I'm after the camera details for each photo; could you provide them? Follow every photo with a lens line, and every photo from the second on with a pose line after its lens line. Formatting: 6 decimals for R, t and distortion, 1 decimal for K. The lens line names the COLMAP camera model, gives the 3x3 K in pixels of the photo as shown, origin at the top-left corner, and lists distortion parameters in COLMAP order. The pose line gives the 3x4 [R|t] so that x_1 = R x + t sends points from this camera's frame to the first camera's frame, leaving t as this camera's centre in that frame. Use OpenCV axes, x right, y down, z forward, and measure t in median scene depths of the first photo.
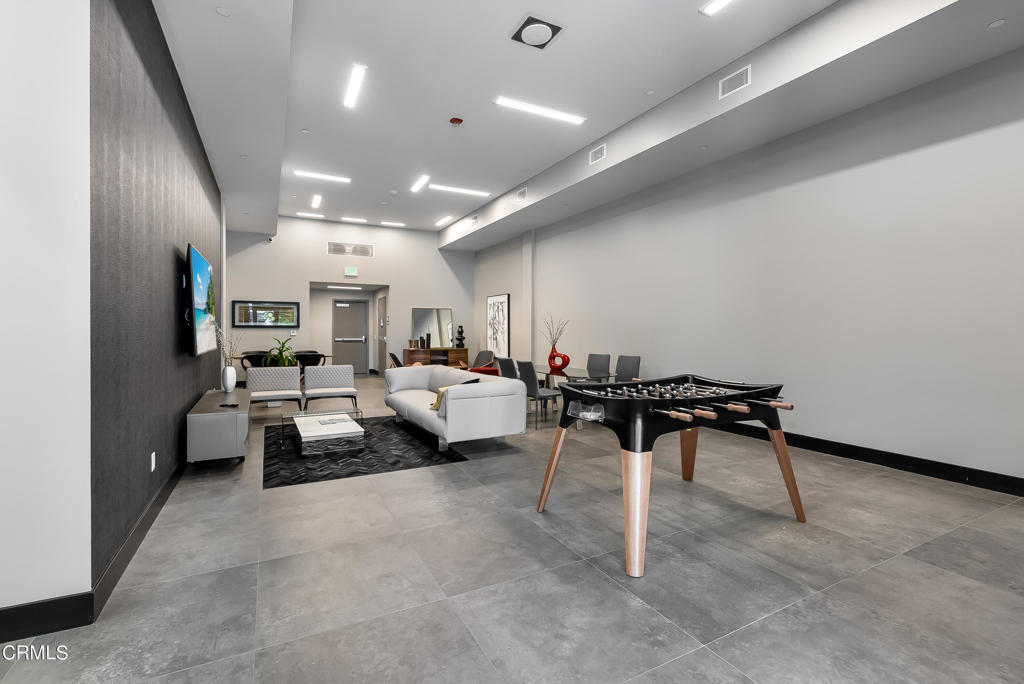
lens RADIAL K [[463.1, 0, 513.3], [0, 463.1, 339.0], [0, 0, 1]] dist [-0.002243, -0.000204]
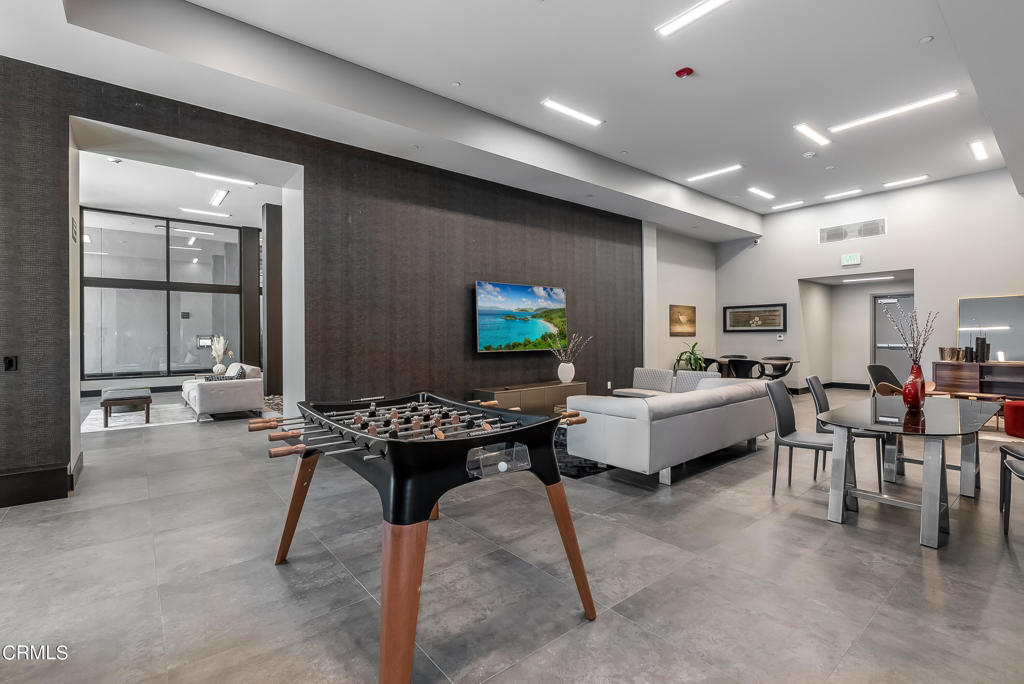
lens RADIAL K [[463.1, 0, 512.7], [0, 463.1, 339.3], [0, 0, 1]] dist [-0.002243, -0.000204]
pose [[0.199885, 0.004279, -0.979810, 0.668611], [-0.012889, 0.999915, 0.001737, -0.008019], [0.979735, 0.012282, 0.199923, 0.614534]]
